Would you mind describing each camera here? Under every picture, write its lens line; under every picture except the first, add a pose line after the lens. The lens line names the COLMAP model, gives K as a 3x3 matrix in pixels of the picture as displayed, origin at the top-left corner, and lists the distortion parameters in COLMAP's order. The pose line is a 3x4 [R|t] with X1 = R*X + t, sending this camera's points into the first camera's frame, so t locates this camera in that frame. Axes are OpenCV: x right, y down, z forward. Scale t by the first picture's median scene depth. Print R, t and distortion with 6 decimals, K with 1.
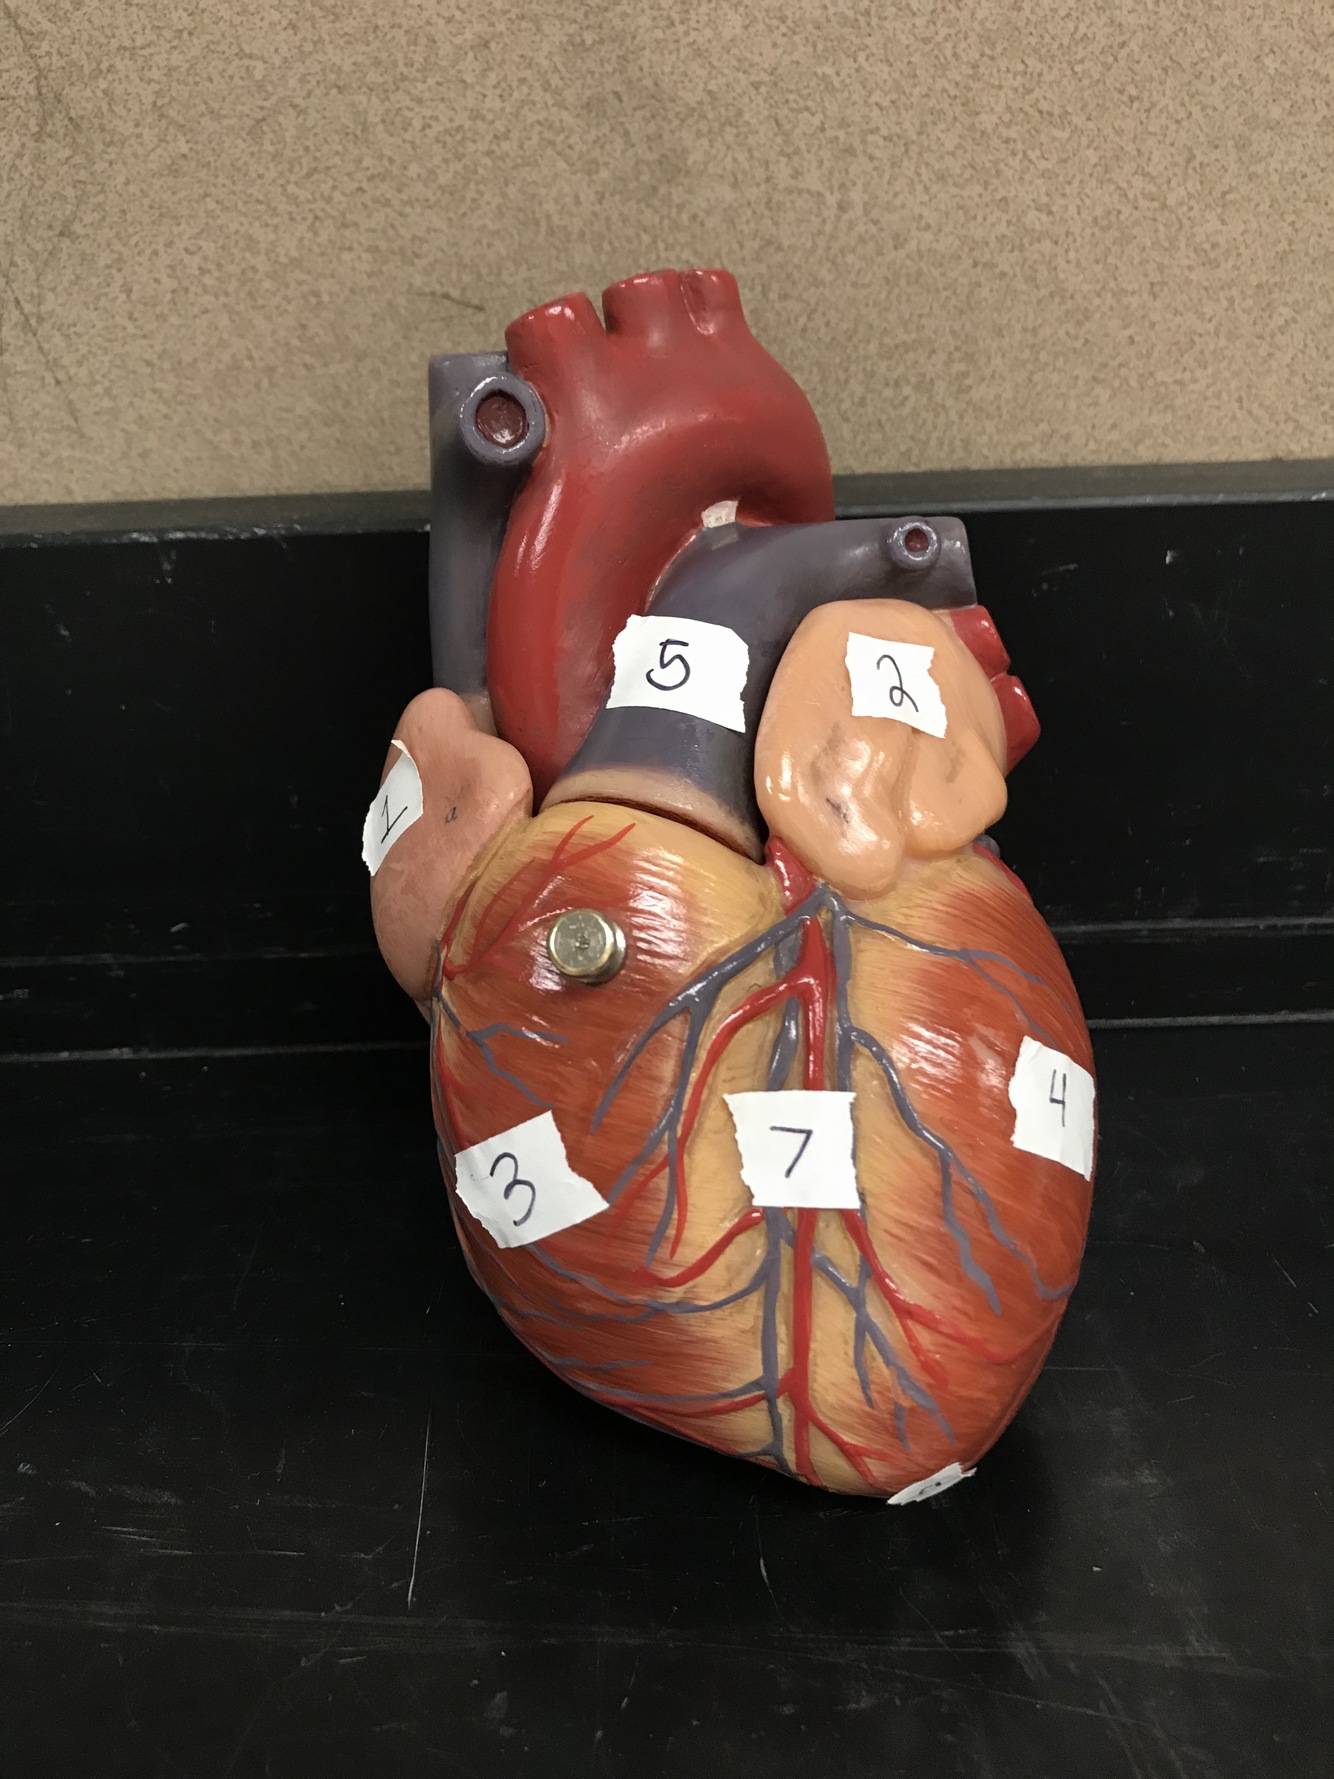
lens RADIAL K [[1517.4, 0, 727.4], [0, 1517.4, 896.1], [0, 0, 1]] dist [-0.047625, -0.016259]
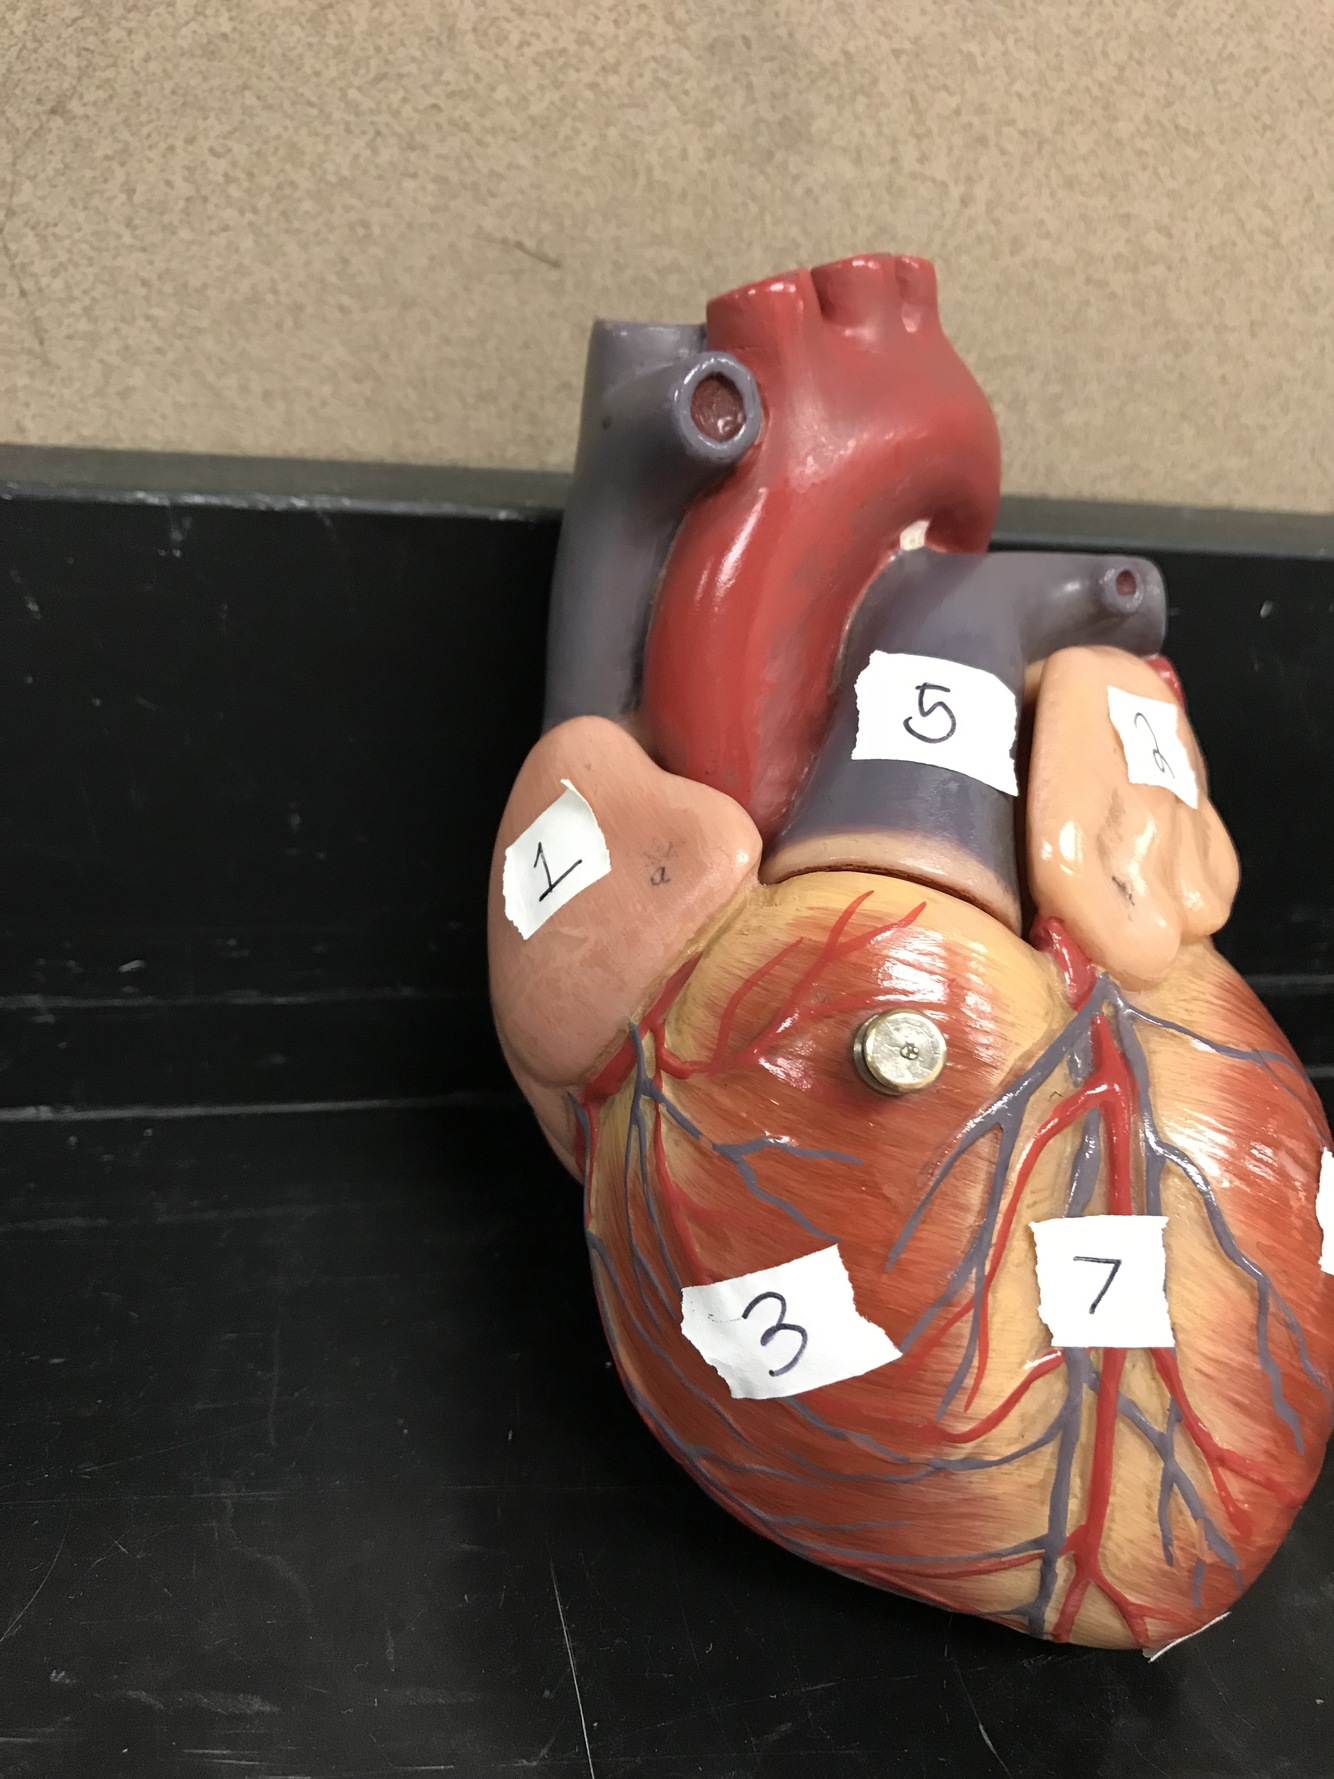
lens RADIAL K [[1480.5, 0, 667.0], [0, 1480.5, 889.5], [0, 0, 1]] dist [-0.003958, -0.072617]
pose [[0.977607, 0.029502, 0.208360, -0.354783], [-0.032355, 0.999423, 0.010297, -0.055759], [-0.207936, -0.016808, 0.977998, 0.197199]]
